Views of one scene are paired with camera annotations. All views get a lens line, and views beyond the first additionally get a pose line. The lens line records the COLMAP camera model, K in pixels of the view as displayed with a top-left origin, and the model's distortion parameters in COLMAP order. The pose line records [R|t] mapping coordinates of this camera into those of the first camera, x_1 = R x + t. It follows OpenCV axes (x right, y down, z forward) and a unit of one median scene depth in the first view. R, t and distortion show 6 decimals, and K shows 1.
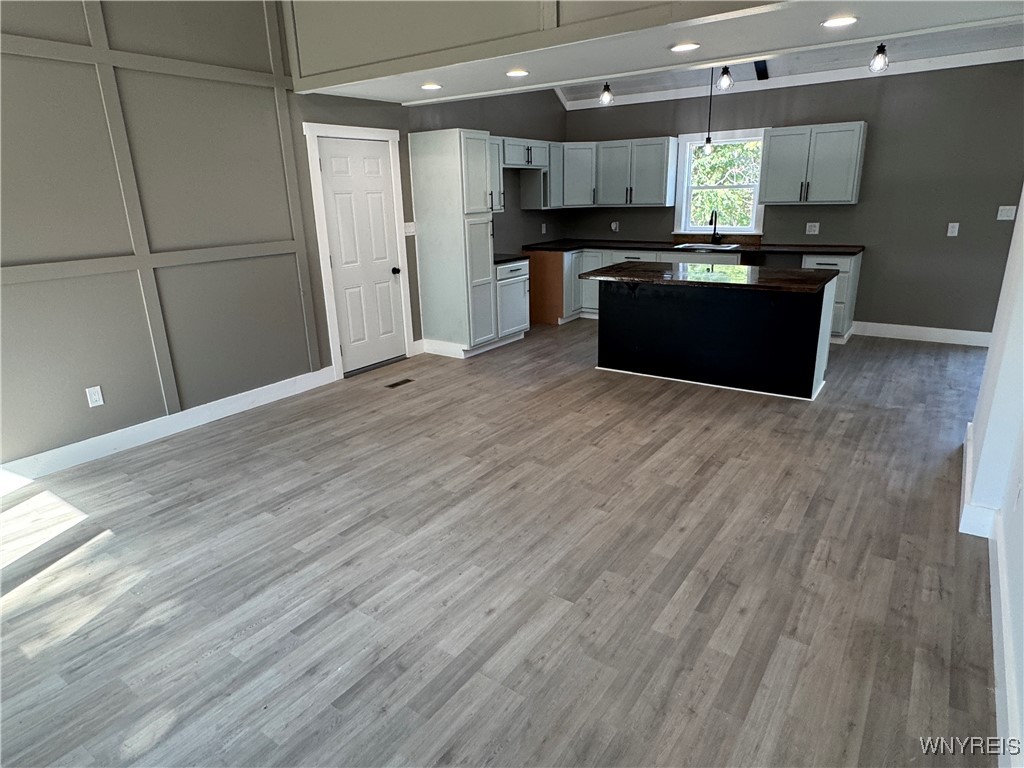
lens RADIAL K [[613.0, 0, 509.1], [0, 613.0, 381.7], [0, 0, 1]] dist [-0.002686, 0.001088]
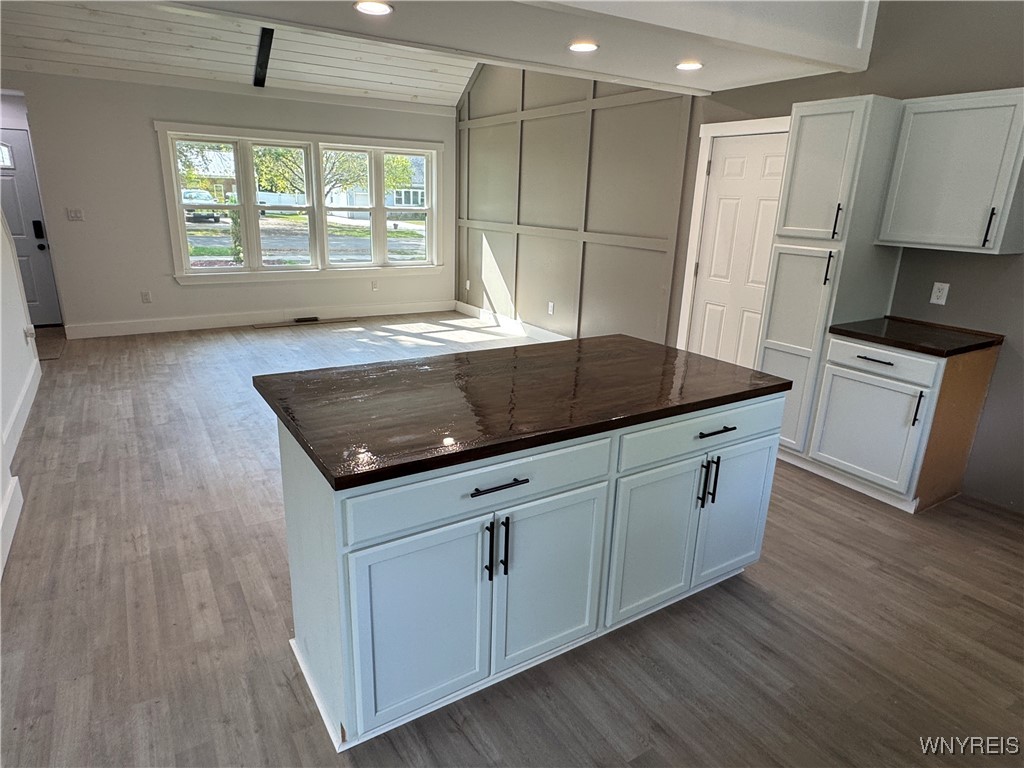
lens RADIAL K [[613.0, 0, 508.2], [0, 613.0, 382.7], [0, 0, 1]] dist [-0.002686, 0.001088]
pose [[-0.383224, 0.285182, -0.878527, 0.752188], [-0.292297, 0.864816, 0.408235, -0.369333], [0.876186, 0.413236, -0.248061, 1.121656]]
